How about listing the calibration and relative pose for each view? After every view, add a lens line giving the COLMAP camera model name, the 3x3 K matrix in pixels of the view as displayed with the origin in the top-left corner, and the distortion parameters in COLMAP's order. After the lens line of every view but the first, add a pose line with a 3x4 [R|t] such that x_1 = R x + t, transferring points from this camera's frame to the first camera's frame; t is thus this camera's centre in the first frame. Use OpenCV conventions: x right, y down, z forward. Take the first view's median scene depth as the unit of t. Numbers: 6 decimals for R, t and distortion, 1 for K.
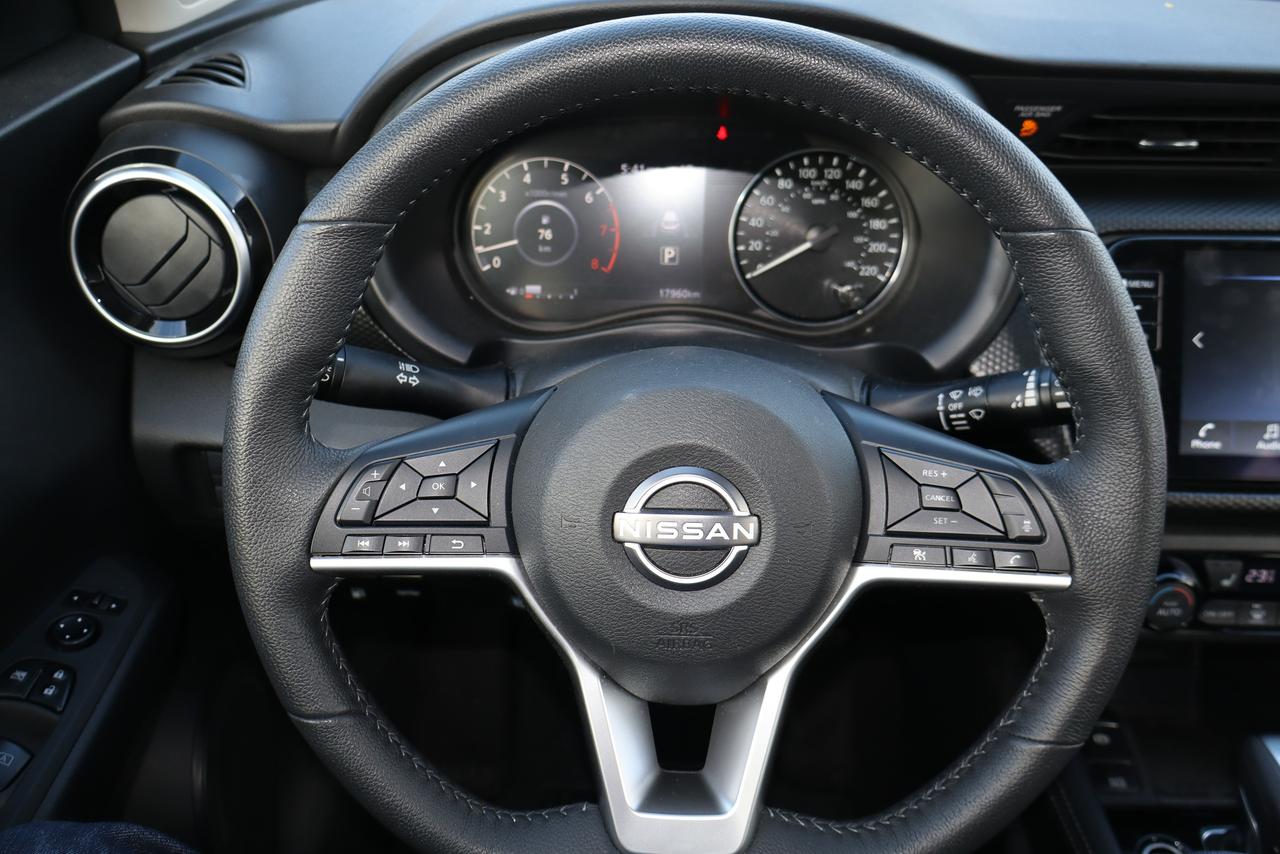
lens RADIAL K [[1055.6, 0, 633.8], [0, 1055.6, 421.8], [0, 0, 1]] dist [-0.015908, 0.018915]
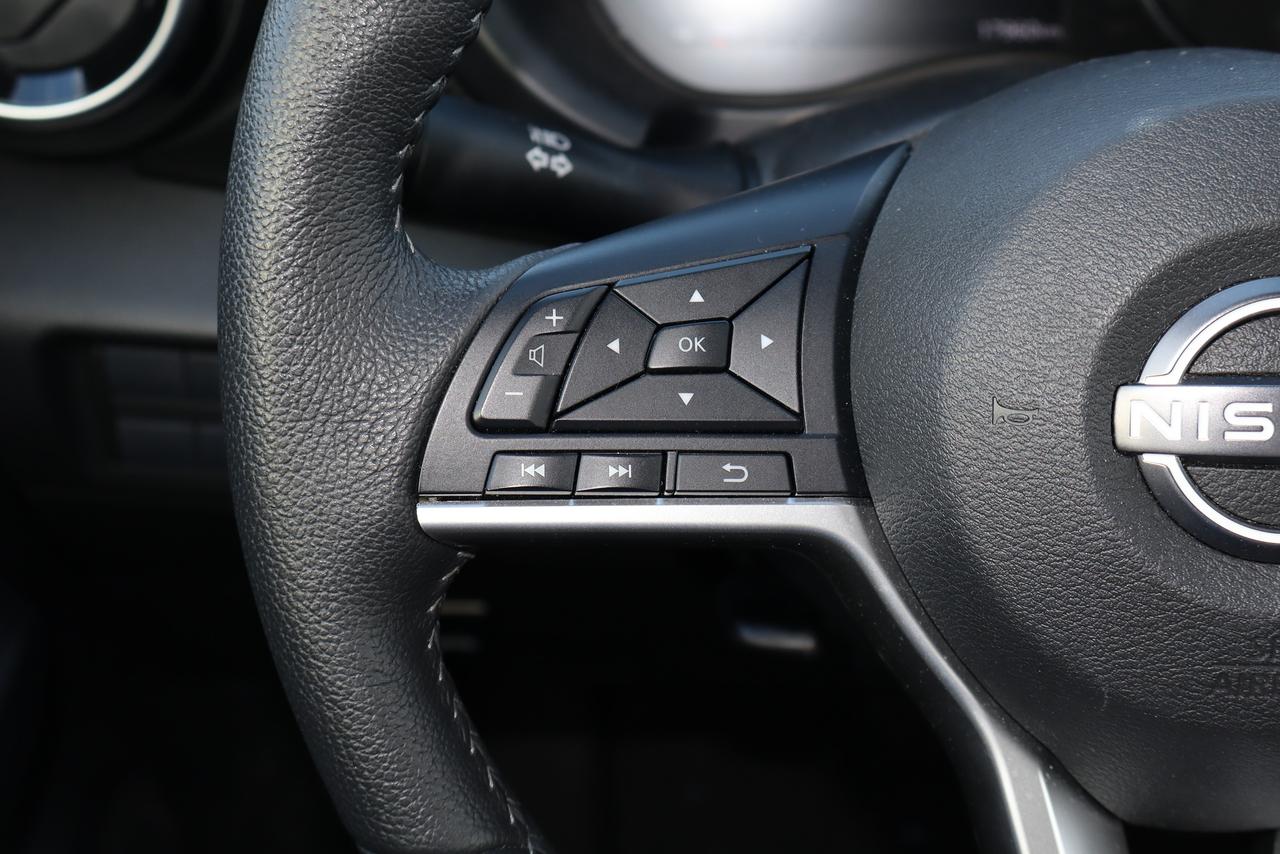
lens RADIAL K [[1776.1, 0, 640.1], [0, 1776.1, 424.1], [0, 0, 1]] dist [0.005827, 0.000000]
pose [[0.999418, -0.012119, -0.031890, -0.183757], [0.012490, 0.999856, 0.011458, 0.086239], [0.031746, -0.011849, 0.999426, 0.241845]]
